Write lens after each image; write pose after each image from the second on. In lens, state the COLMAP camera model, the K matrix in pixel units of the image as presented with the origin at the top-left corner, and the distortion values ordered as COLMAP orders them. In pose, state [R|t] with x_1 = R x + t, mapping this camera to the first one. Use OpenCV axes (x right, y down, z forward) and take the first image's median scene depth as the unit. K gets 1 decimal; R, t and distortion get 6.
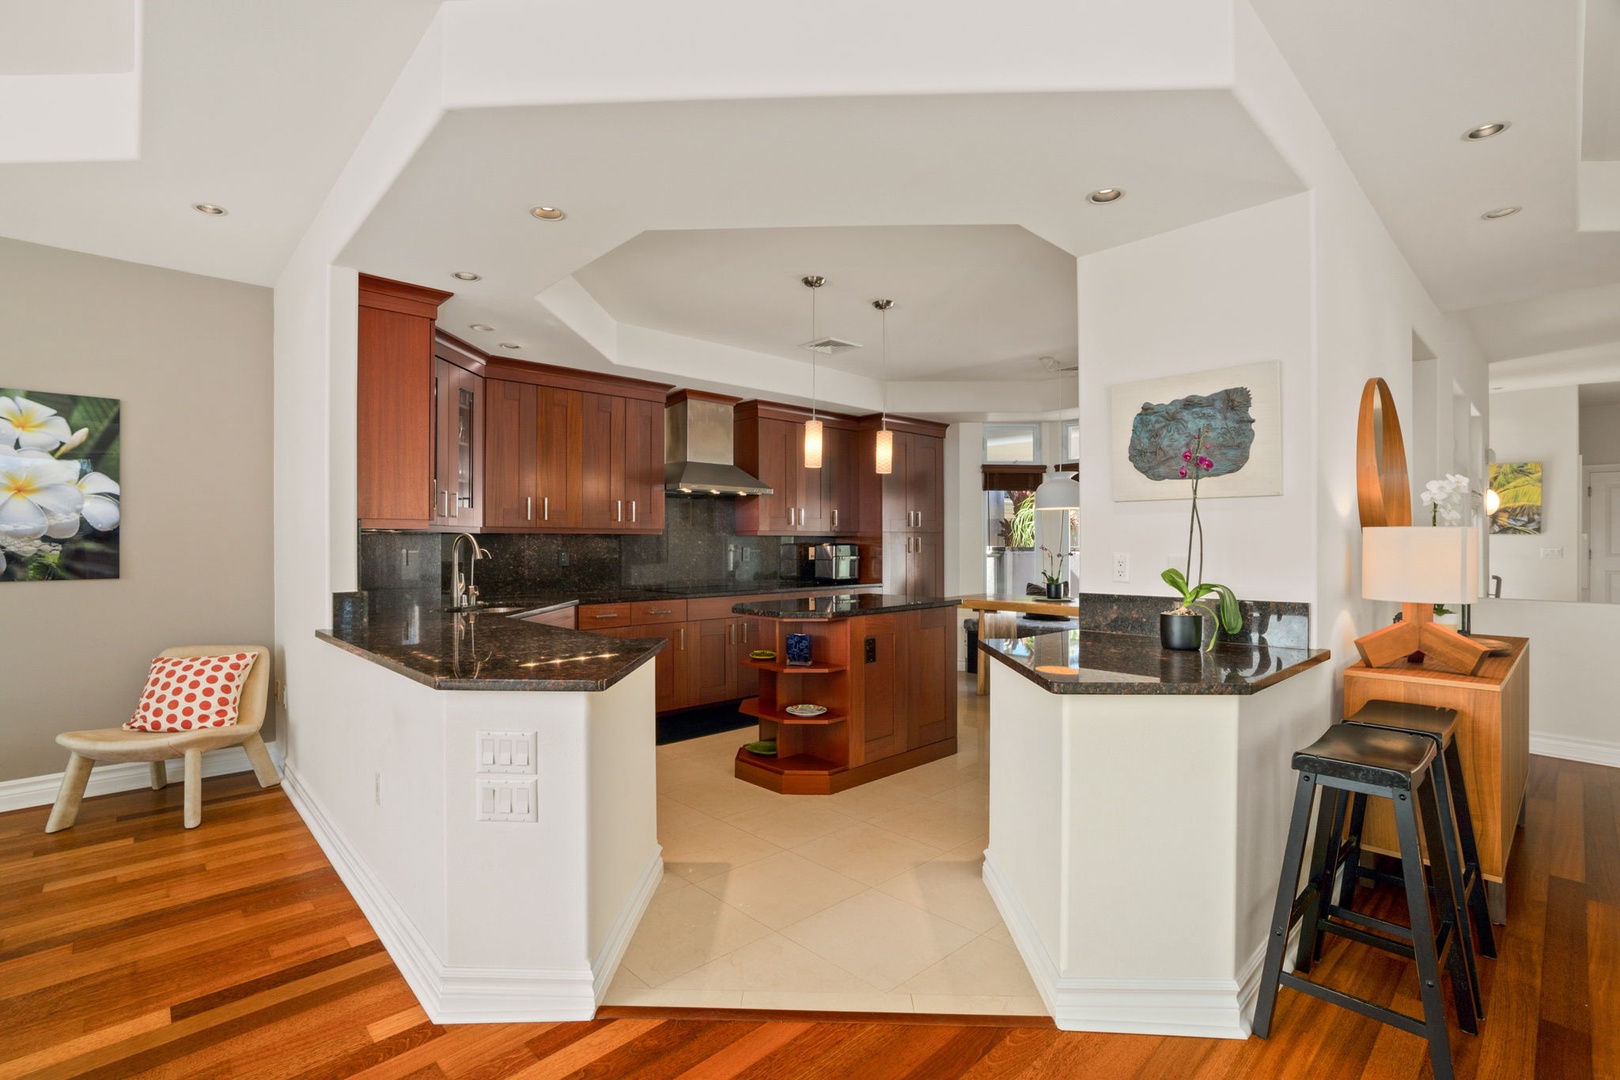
lens RADIAL K [[757.0, 0, 792.7], [0, 757.0, 545.2], [0, 0, 1]] dist [-0.039652, 0.022706]
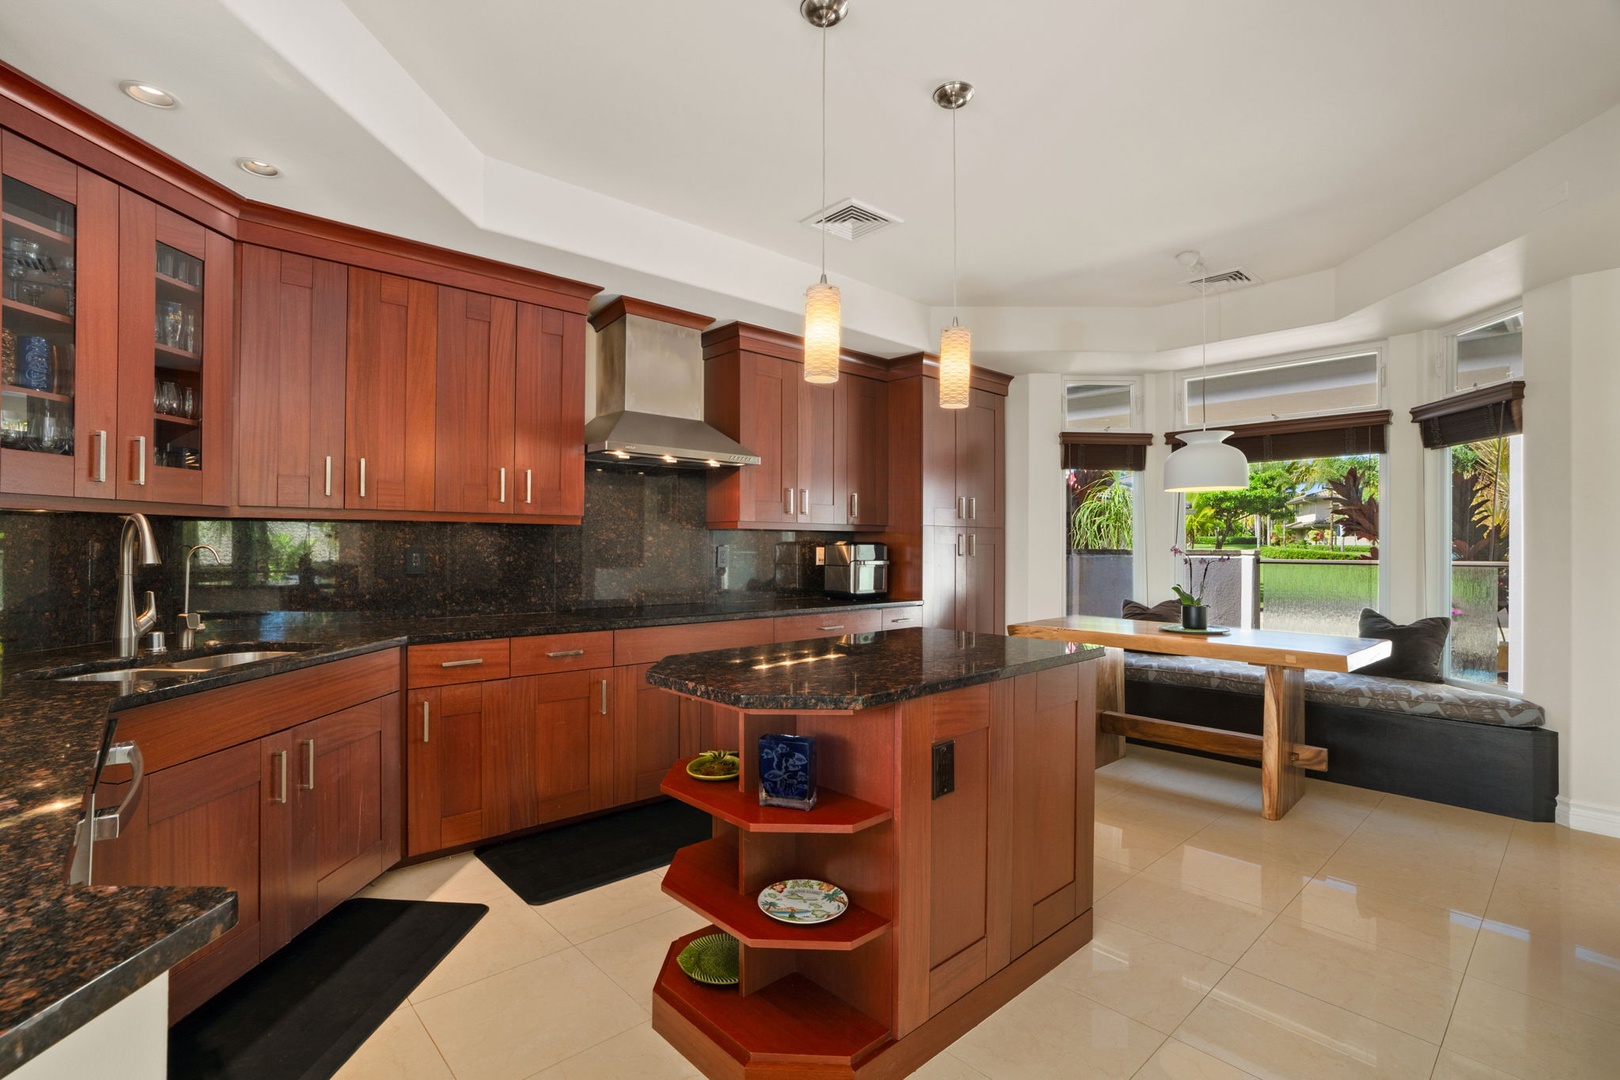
lens RADIAL K [[757.0, 0, 792.7], [0, 757.0, 545.2], [0, 0, 1]] dist [-0.039652, 0.022706]
pose [[0.999892, 0.006247, -0.013296, 0.010472], [-0.006271, 0.999979, -0.001802, 0.002609], [0.013284, 0.001885, 0.999910, 0.342880]]
